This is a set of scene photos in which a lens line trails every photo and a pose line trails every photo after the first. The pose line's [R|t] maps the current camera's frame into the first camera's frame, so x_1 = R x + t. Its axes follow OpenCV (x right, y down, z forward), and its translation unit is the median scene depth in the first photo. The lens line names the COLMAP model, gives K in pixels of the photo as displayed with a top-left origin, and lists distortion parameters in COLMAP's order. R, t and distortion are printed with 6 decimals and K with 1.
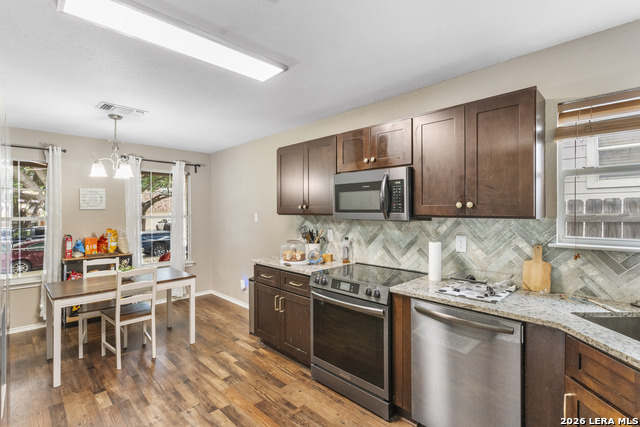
lens RADIAL K [[318.4, 0, 321.8], [0, 318.4, 212.8], [0, 0, 1]] dist [0.006476, 0.000942]
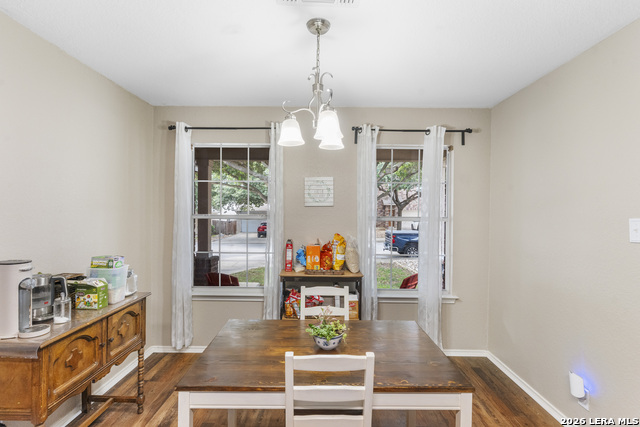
lens RADIAL K [[318.4, 0, 321.3], [0, 318.4, 213.9], [0, 0, 1]] dist [0.006476, 0.000942]
pose [[0.722417, 0.018668, -0.691206, -0.213665], [-0.018086, 0.999804, 0.008100, 0.000441], [0.691221, 0.006650, 0.722612, 0.483167]]
